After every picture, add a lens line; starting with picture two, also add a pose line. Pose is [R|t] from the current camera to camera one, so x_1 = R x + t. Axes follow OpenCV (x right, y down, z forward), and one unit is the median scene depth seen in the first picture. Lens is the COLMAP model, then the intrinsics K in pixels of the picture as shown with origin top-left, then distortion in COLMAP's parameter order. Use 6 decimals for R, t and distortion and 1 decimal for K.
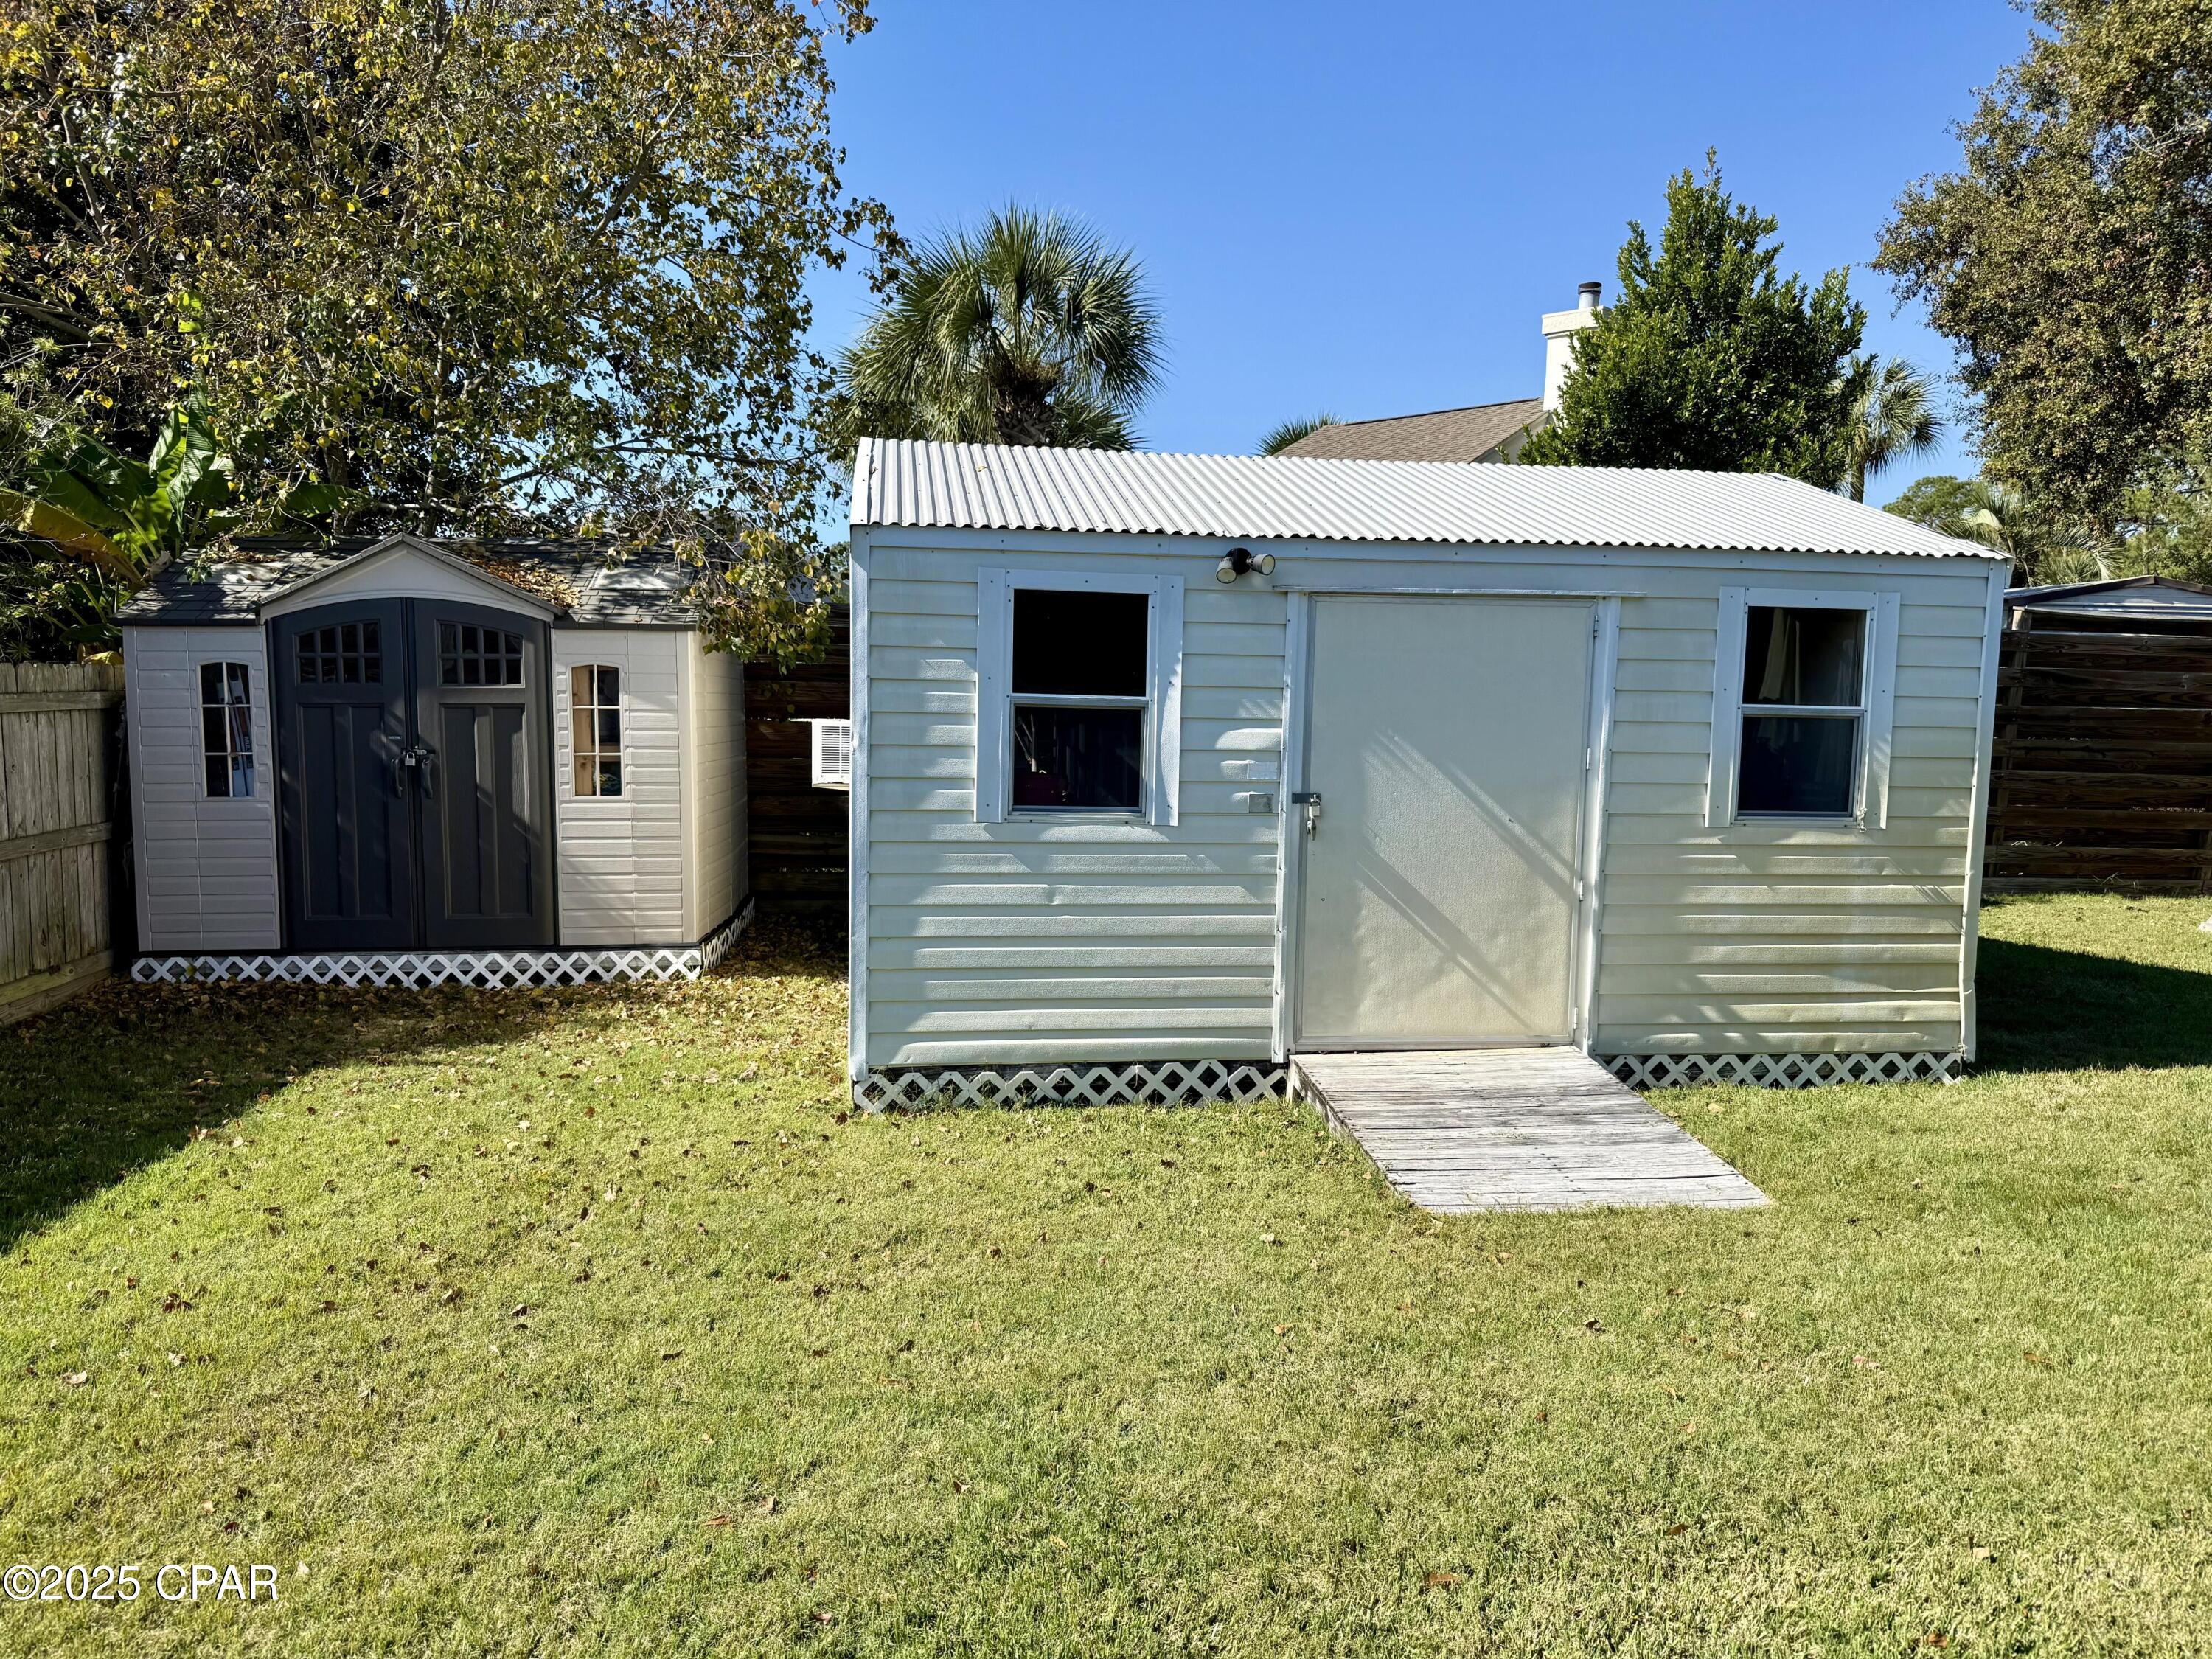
lens RADIAL K [[1556.5, 0, 1111.8], [0, 1556.5, 814.2], [0, 0, 1]] dist [0.110045, -0.145687]
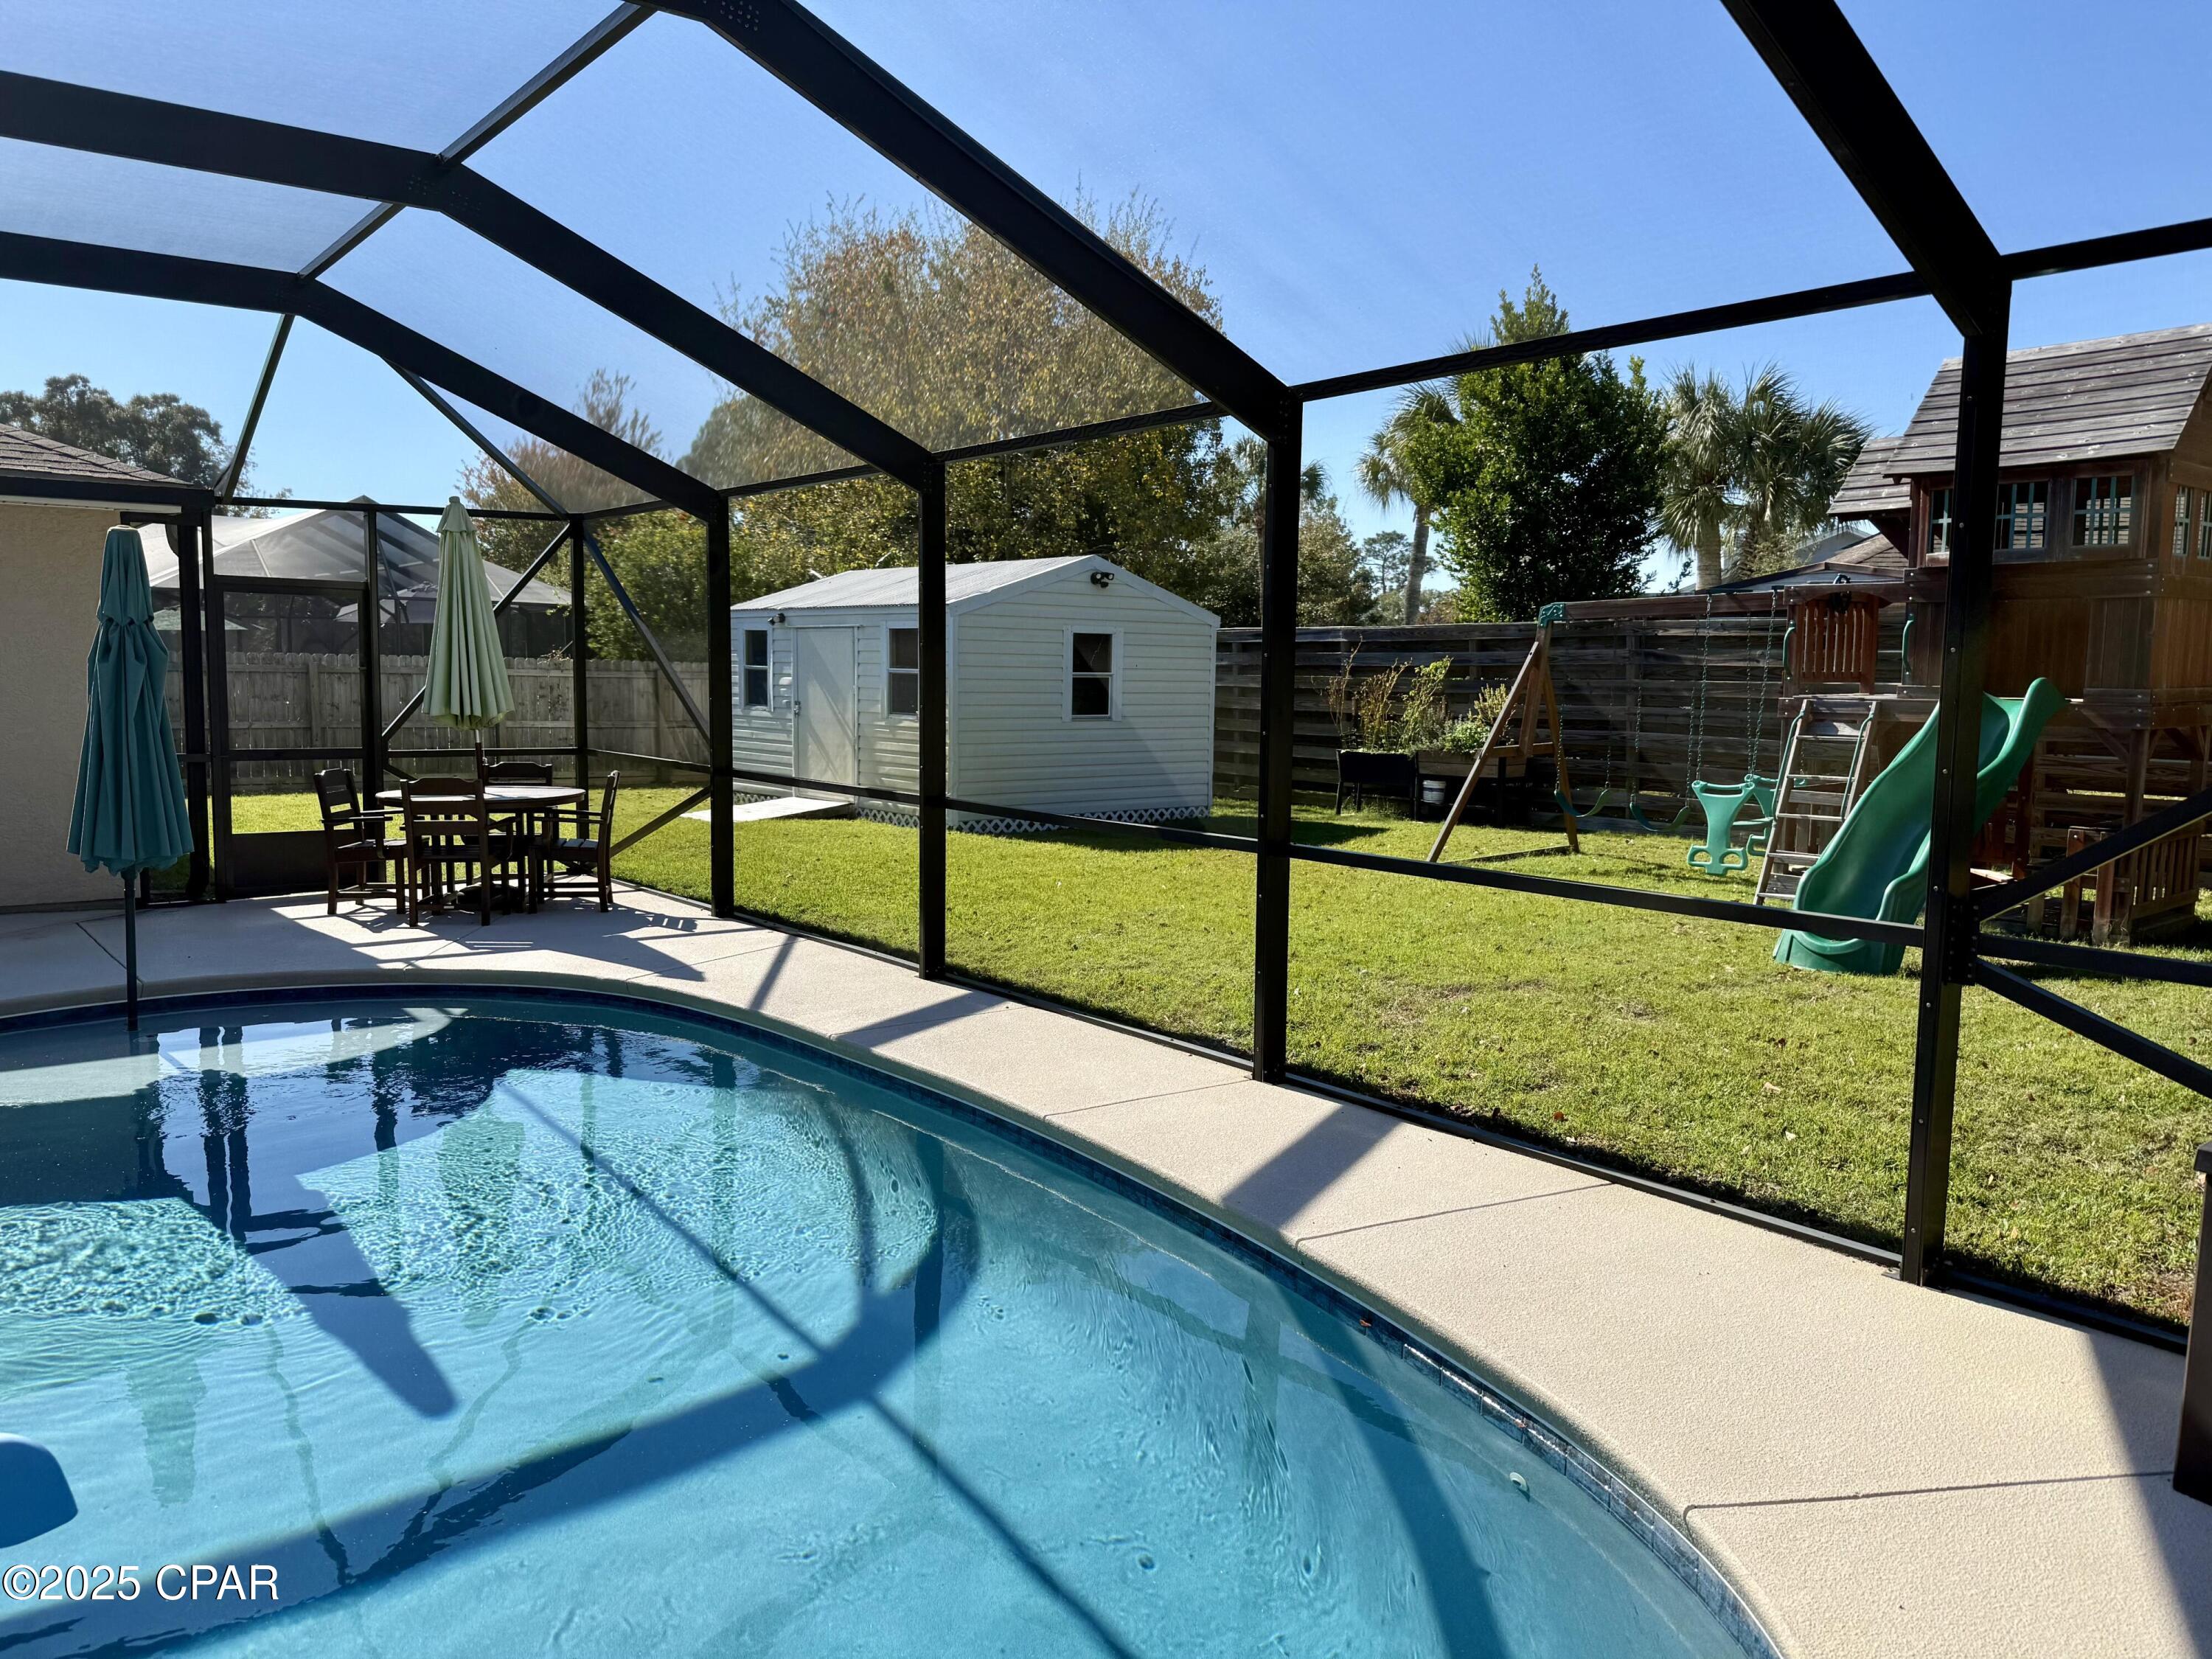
lens RADIAL K [[1540.2, 0, 1135.3], [0, 1540.2, 830.3], [0, 0, 1]] dist [0.089391, -0.154228]
pose [[0.545544, 0.077107, -0.834527, 2.668365], [-0.079017, 0.996055, 0.040377, 0.055399], [0.834349, 0.043915, 0.549485, 0.008466]]
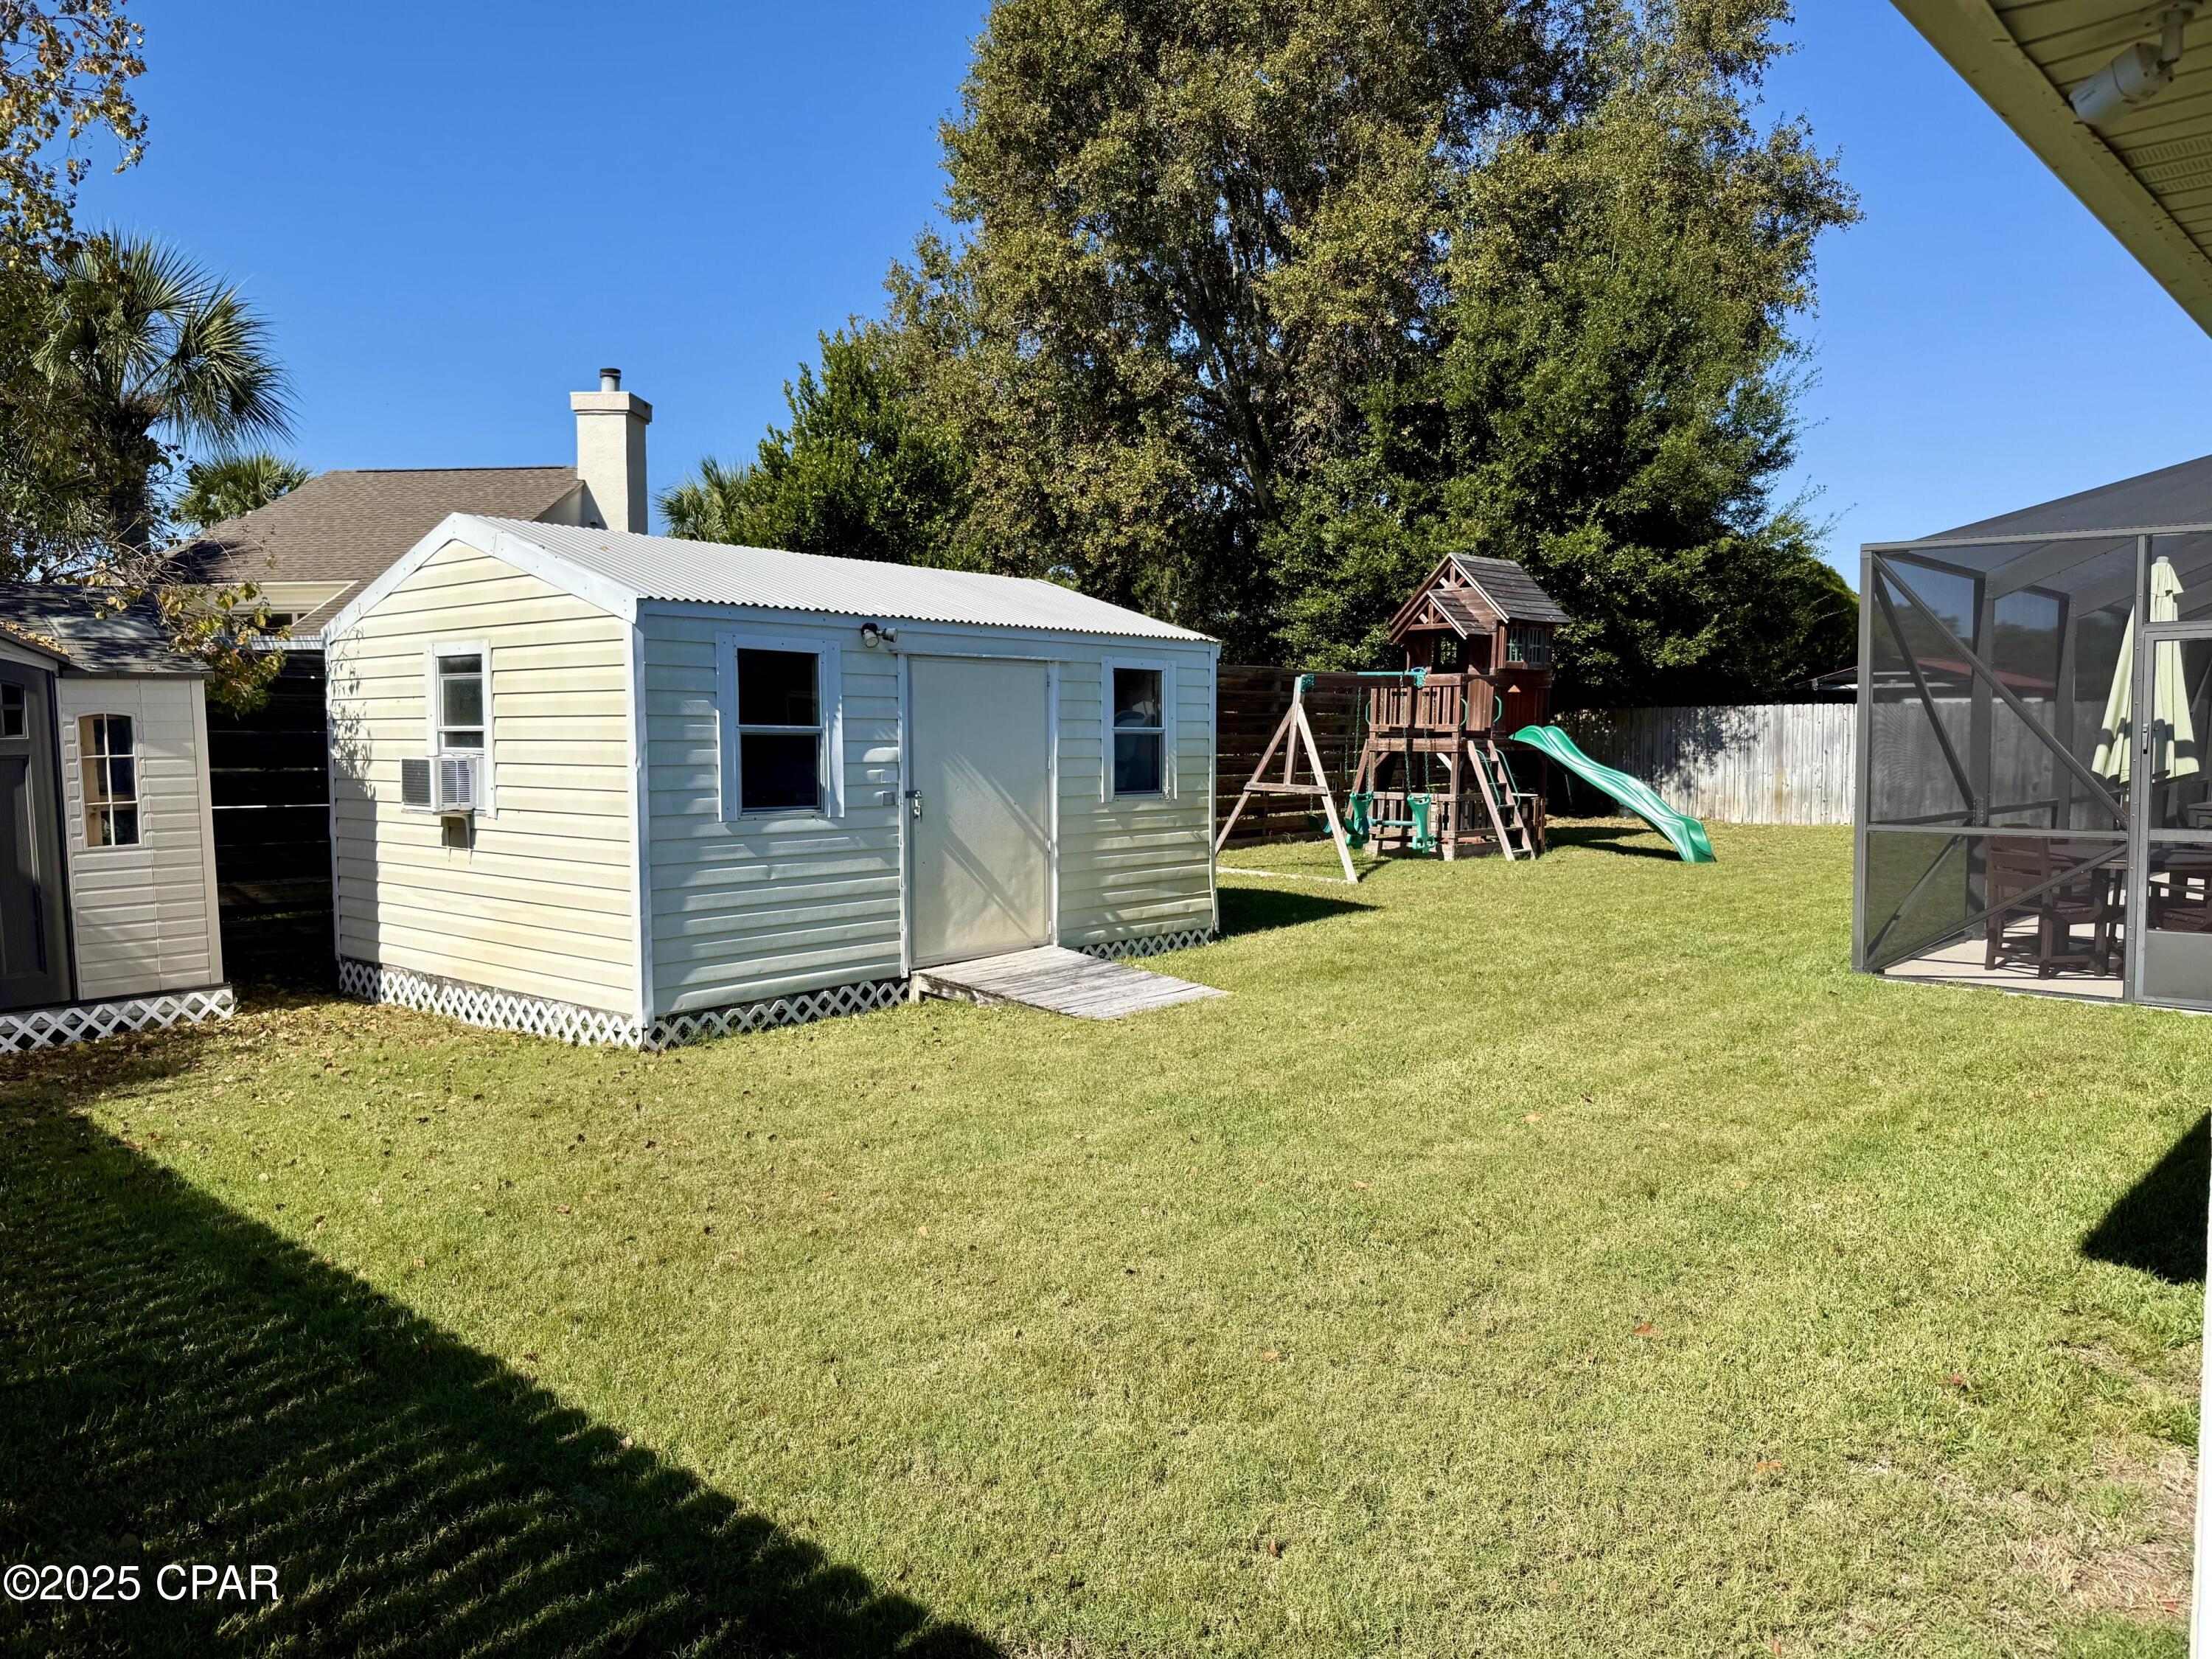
lens RADIAL K [[1540.2, 0, 1135.3], [0, 1540.2, 830.3], [0, 0, 1]] dist [0.089391, -0.154228]
pose [[0.749950, -0.062427, 0.658542, -0.656312], [0.076162, 0.997065, 0.007785, 0.027465], [-0.657095, 0.044318, 0.752504, -0.220011]]
